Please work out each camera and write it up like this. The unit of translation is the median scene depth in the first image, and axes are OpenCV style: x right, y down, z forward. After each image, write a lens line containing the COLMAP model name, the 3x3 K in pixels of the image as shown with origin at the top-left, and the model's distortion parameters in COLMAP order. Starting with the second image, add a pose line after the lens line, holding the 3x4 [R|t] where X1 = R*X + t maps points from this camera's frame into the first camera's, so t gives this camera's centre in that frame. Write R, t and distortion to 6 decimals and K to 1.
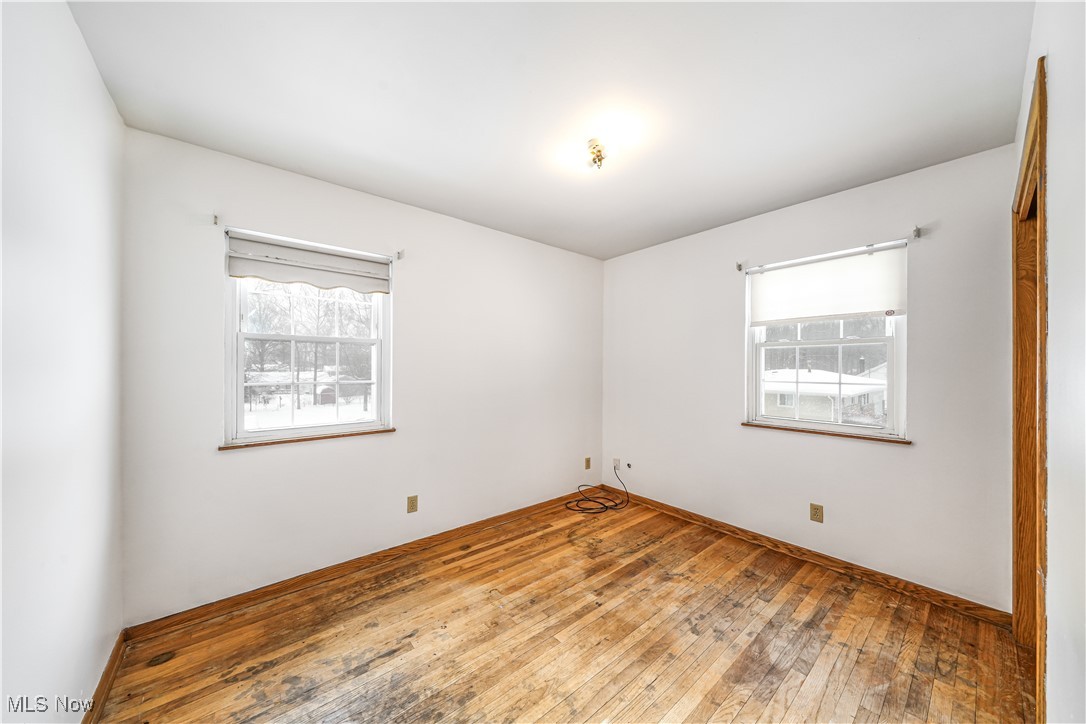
lens RADIAL K [[371.4, 0, 543.9], [0, 371.4, 365.2], [0, 0, 1]] dist [-0.006198, 0.000600]
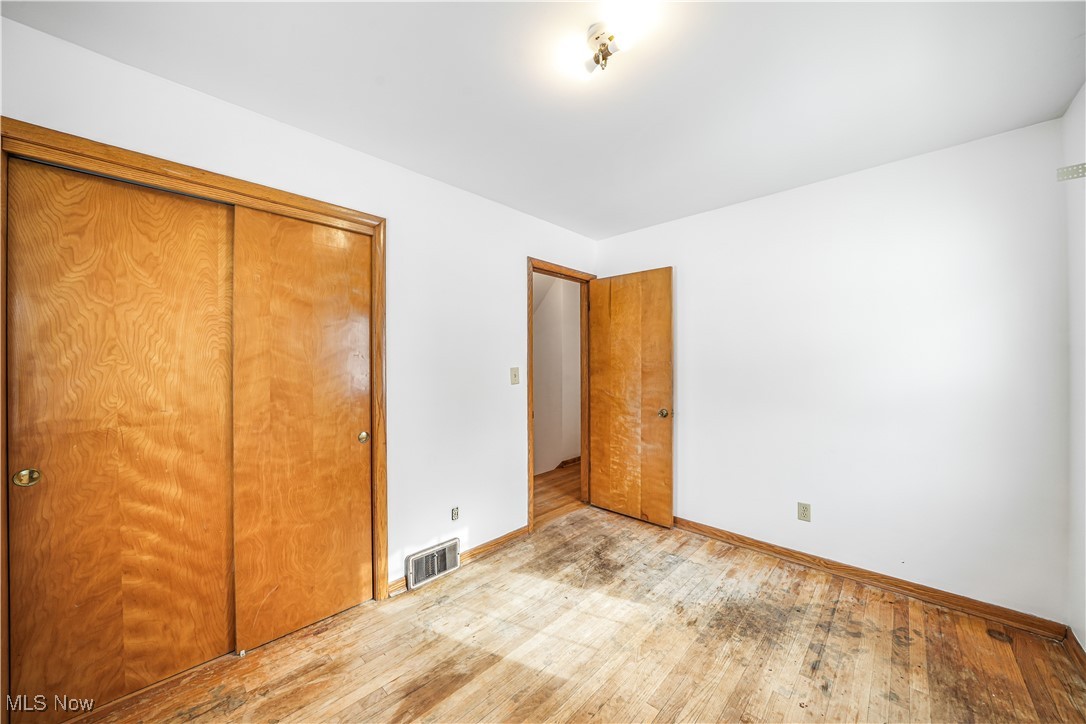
lens RADIAL K [[371.4, 0, 542.6], [0, 371.4, 363.2], [0, 0, 1]] dist [-0.006198, 0.000600]
pose [[-0.995507, 0.000264, -0.094689, 0.374008], [0.000507, 0.999997, -0.002536, 0.007996], [0.094688, -0.002573, -0.995504, 1.913925]]
